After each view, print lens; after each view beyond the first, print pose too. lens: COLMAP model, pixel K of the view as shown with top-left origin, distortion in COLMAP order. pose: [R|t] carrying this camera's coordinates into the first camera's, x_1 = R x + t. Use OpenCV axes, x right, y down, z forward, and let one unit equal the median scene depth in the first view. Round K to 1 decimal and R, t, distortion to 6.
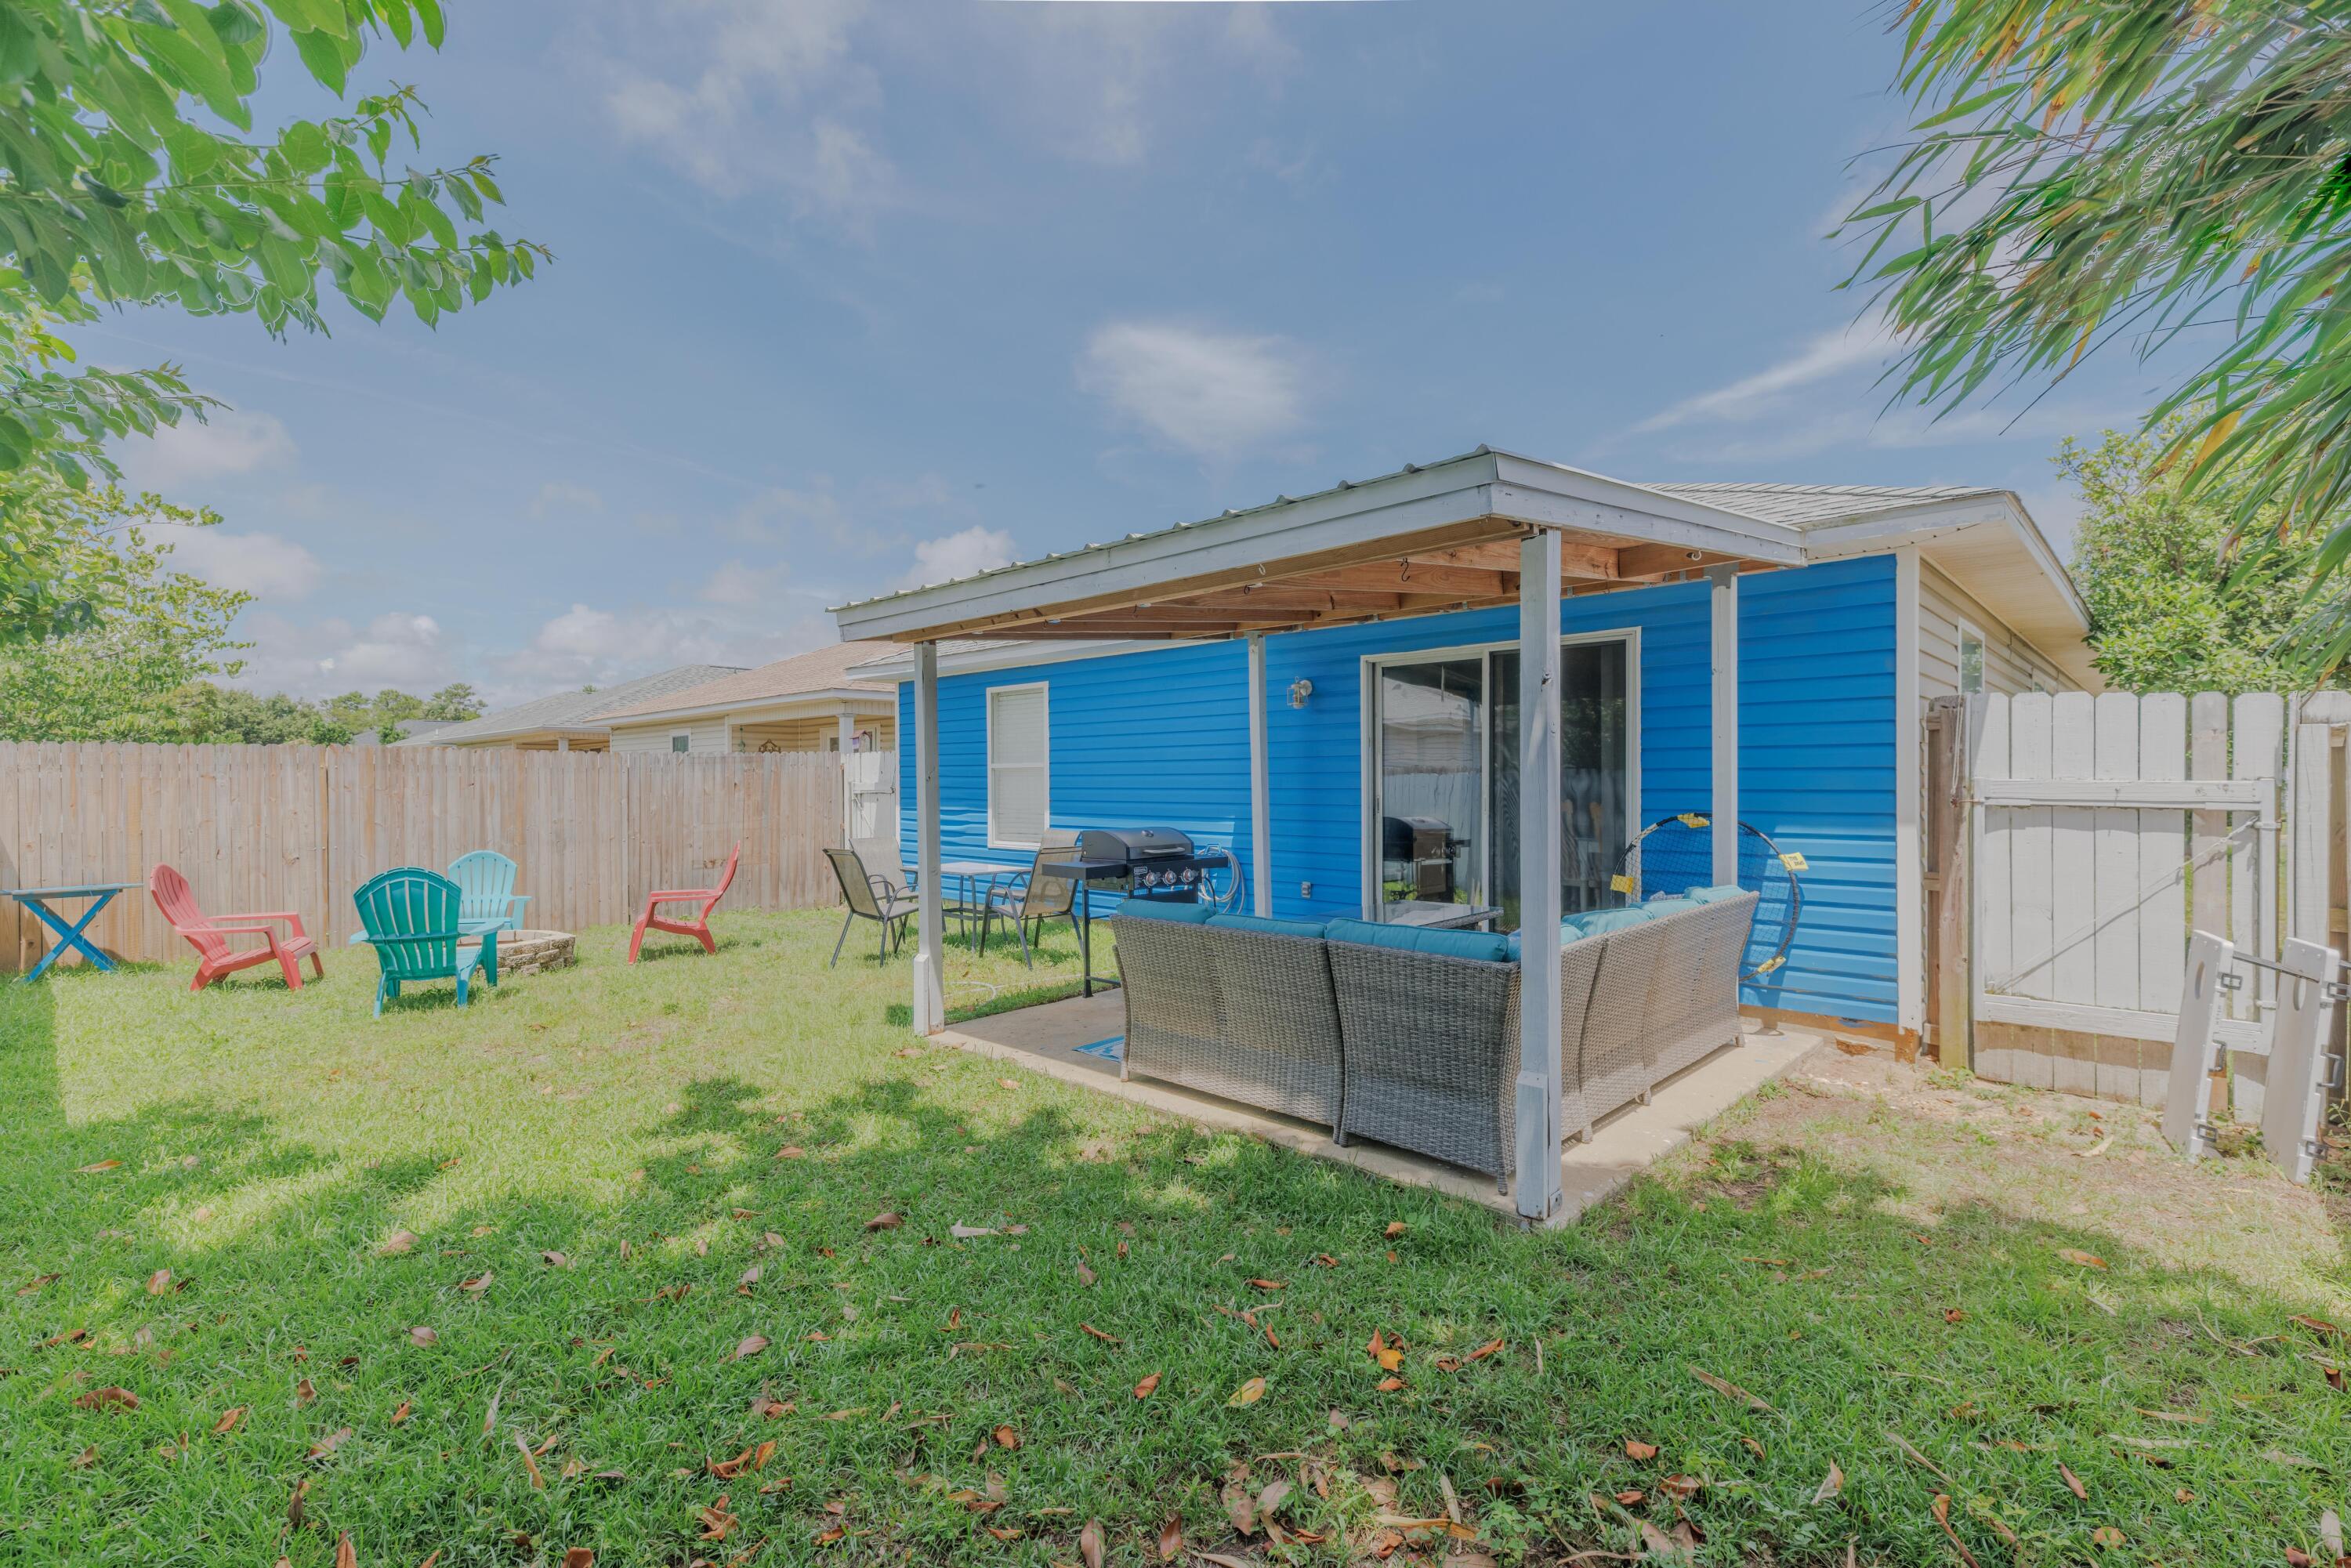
lens RADIAL K [[1051.6, 0, 1176.3], [0, 1051.6, 792.8], [0, 0, 1]] dist [0.005093, -0.001083]
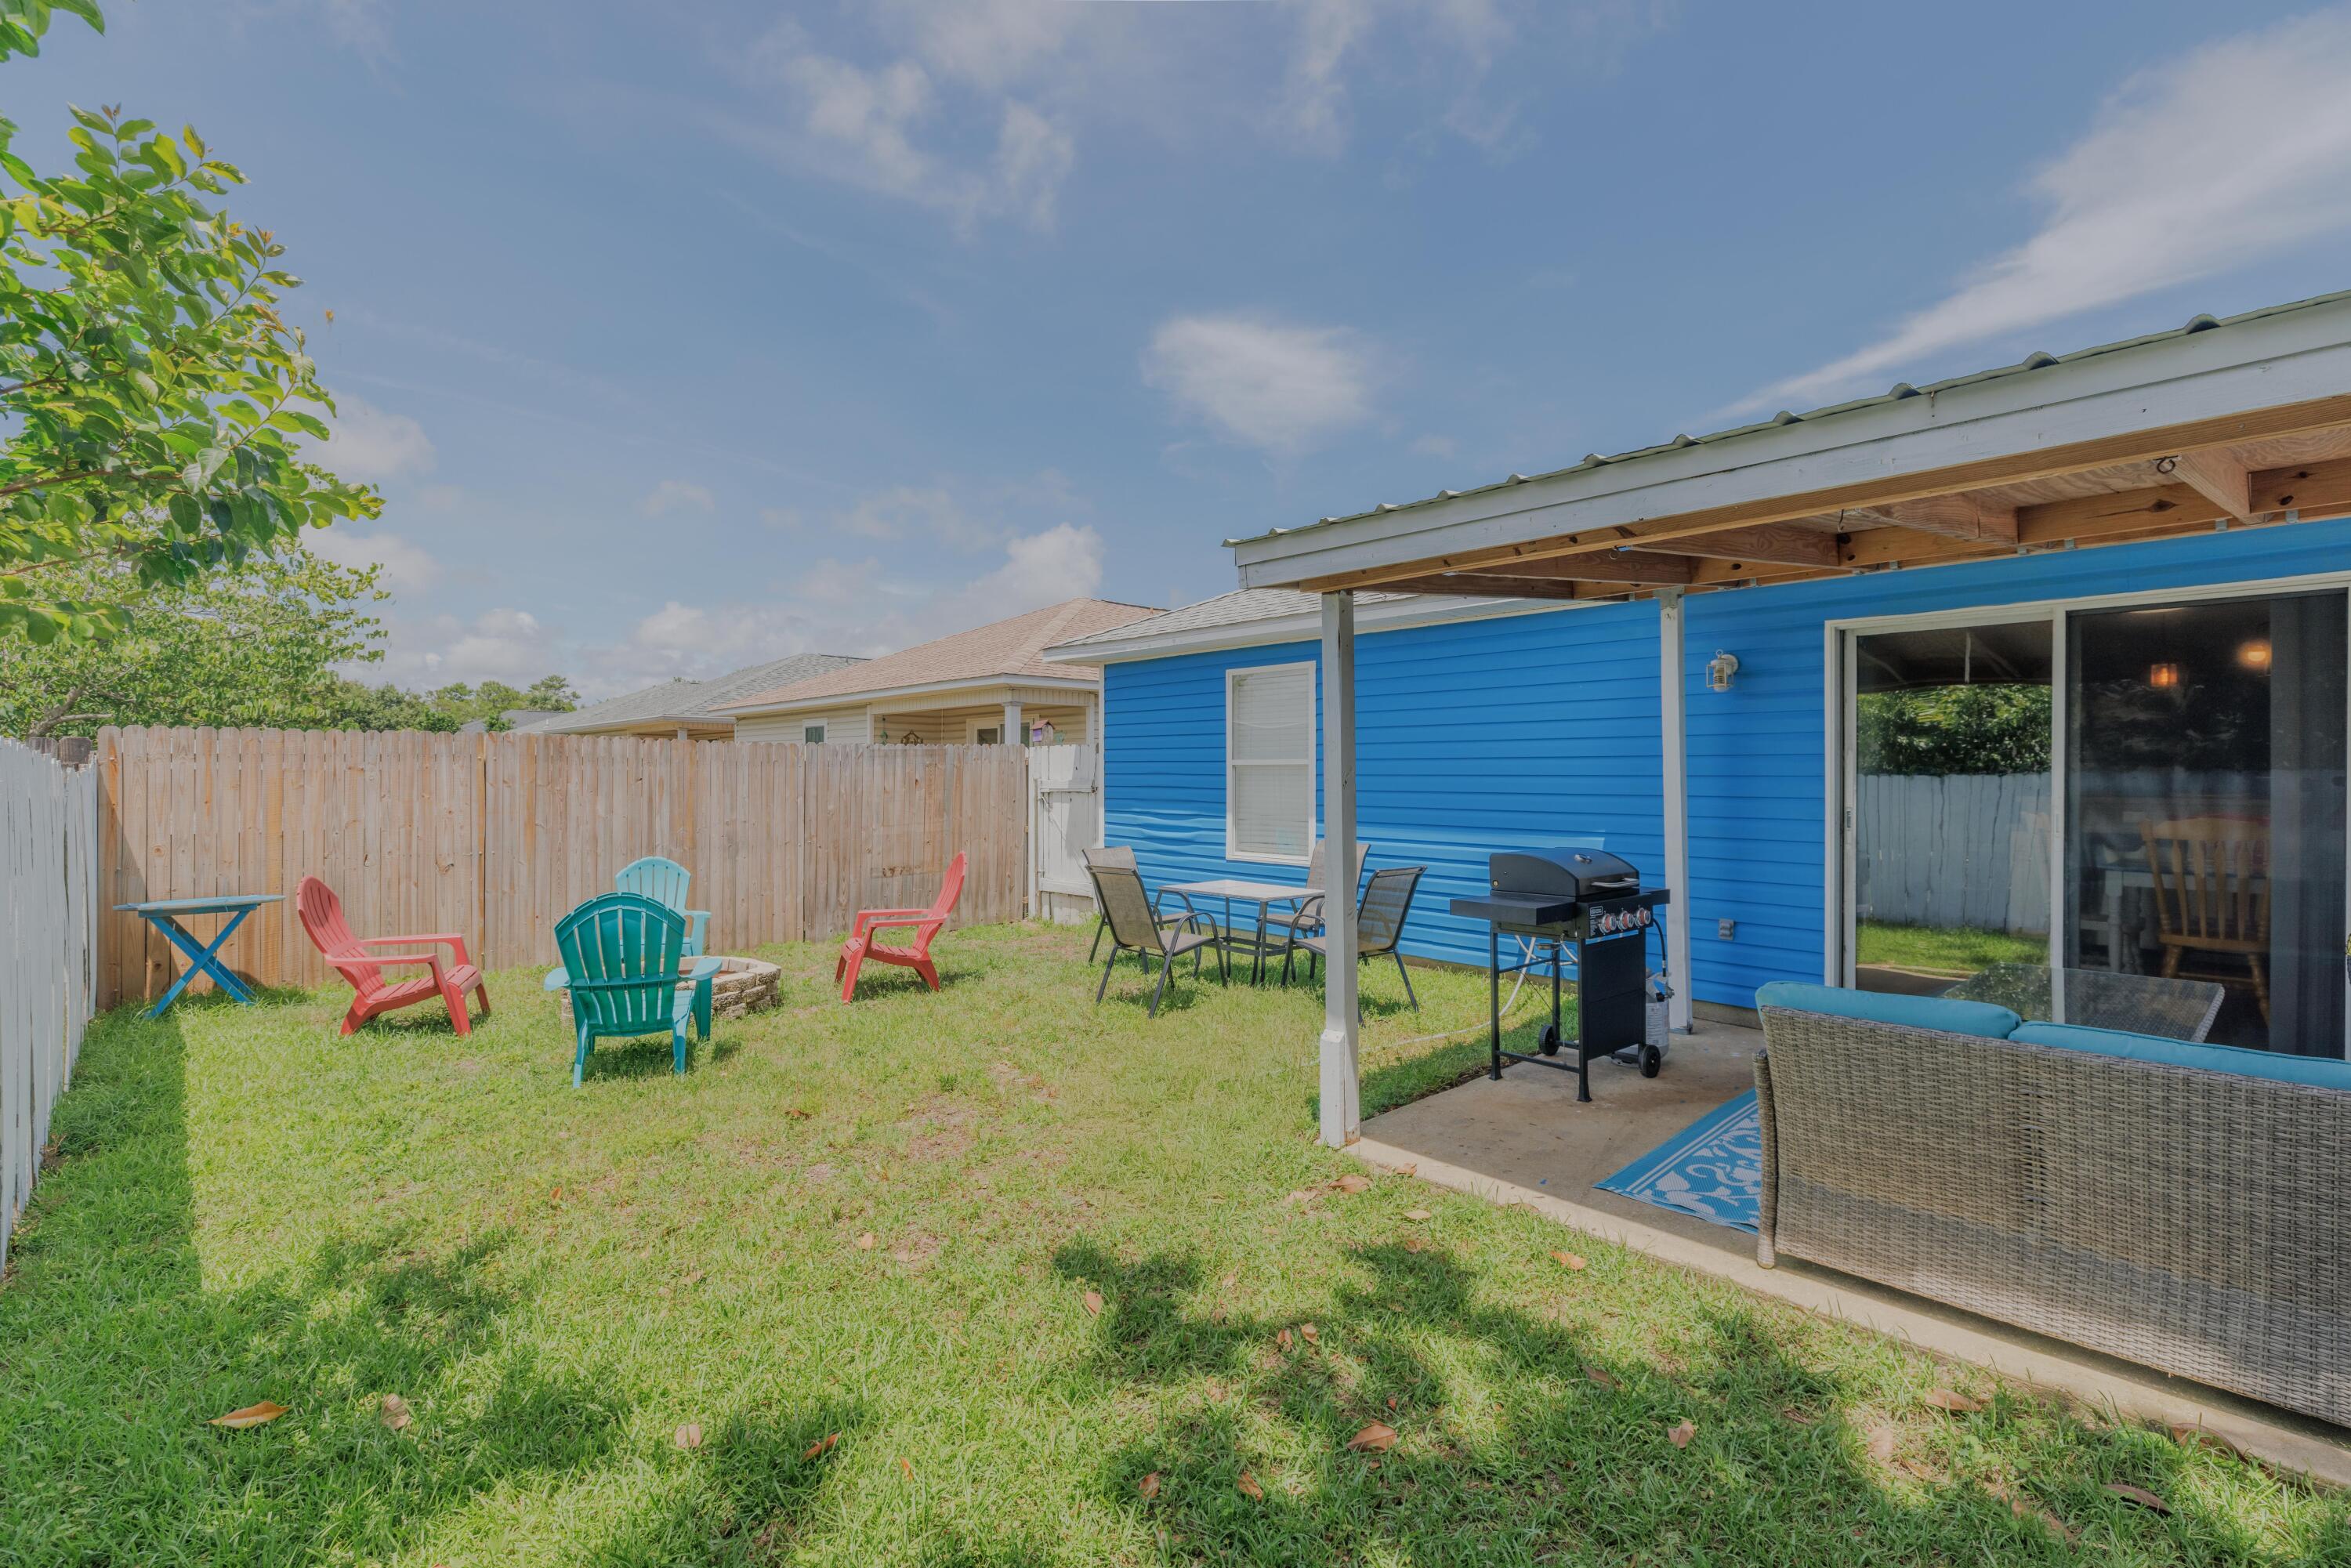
lens RADIAL K [[1051.6, 0, 1170.5], [0, 1051.6, 773.5], [0, 0, 1]] dist [0.005093, -0.001083]
pose [[0.998013, 0.007558, -0.062559, -0.280495], [-0.008345, 0.999889, -0.012317, -0.009511], [0.062459, 0.012815, 0.997965, 0.257348]]
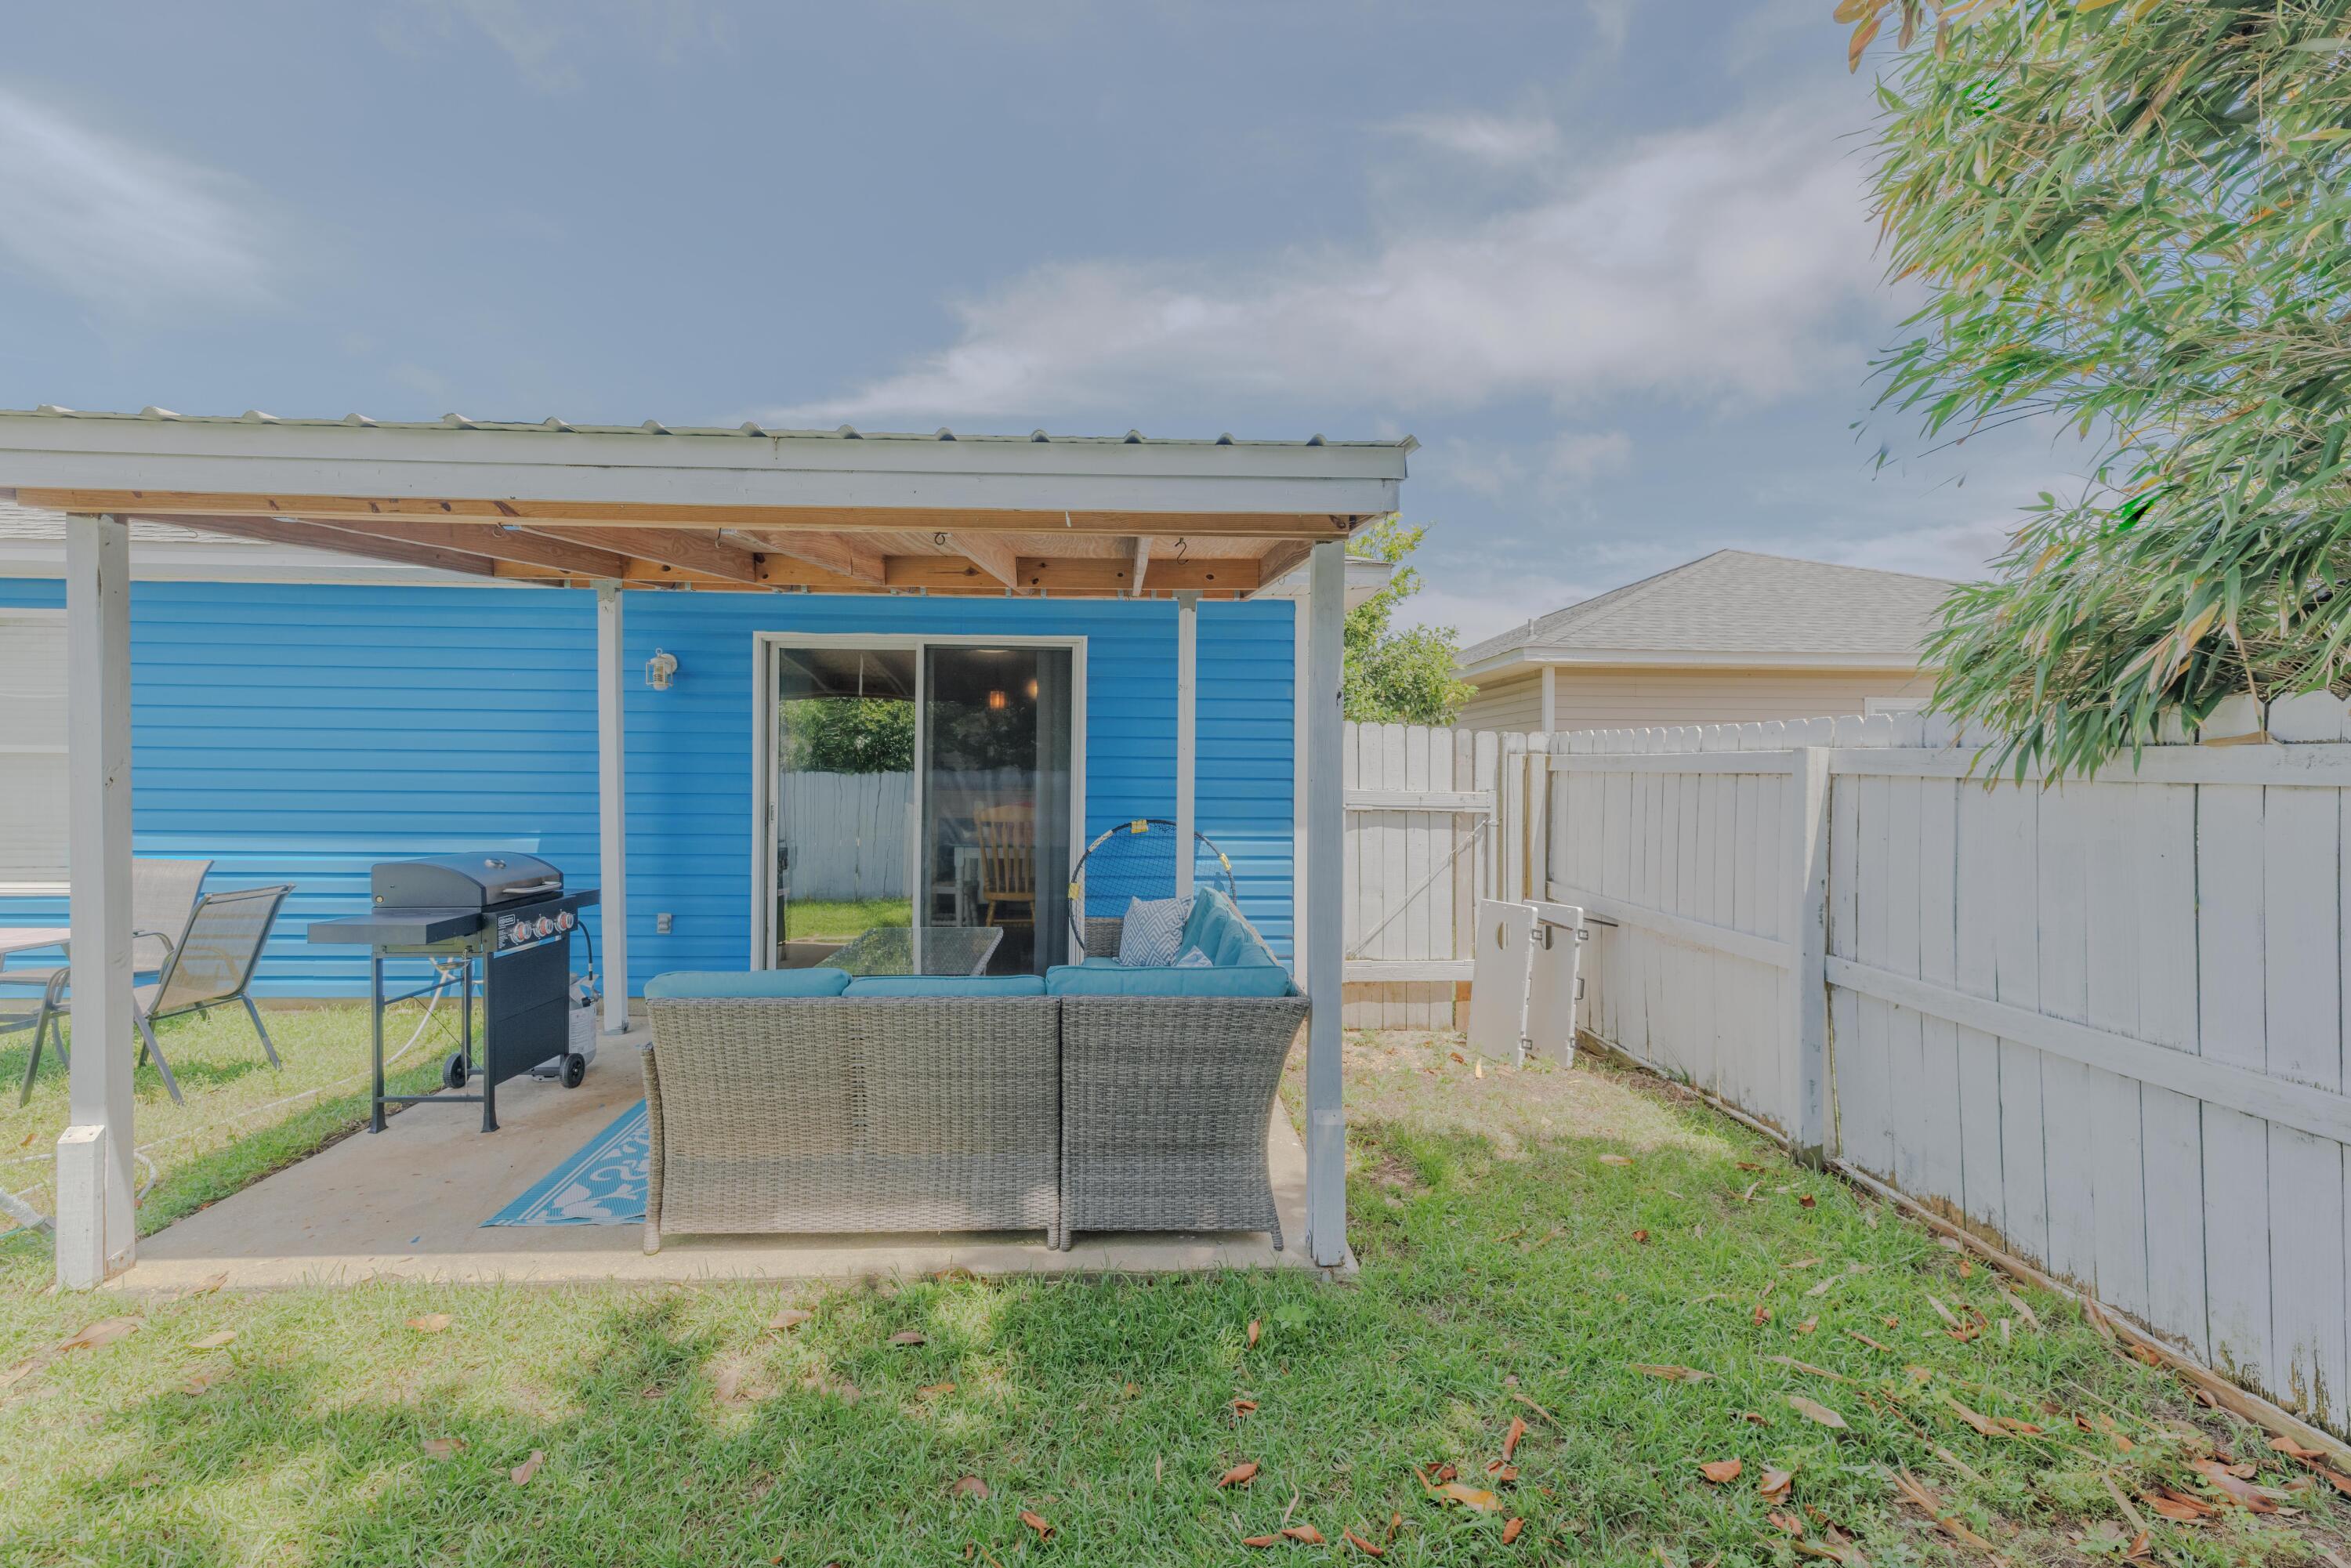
lens RADIAL K [[1051.6, 0, 1157.8], [0, 1051.6, 775.2], [0, 0, 1]] dist [0.005093, -0.001083]
pose [[0.682455, 0.010826, 0.730848, -0.239116], [-0.003421, 0.999927, -0.011618, -0.011355], [-0.730920, 0.005429, 0.682442, 0.245992]]
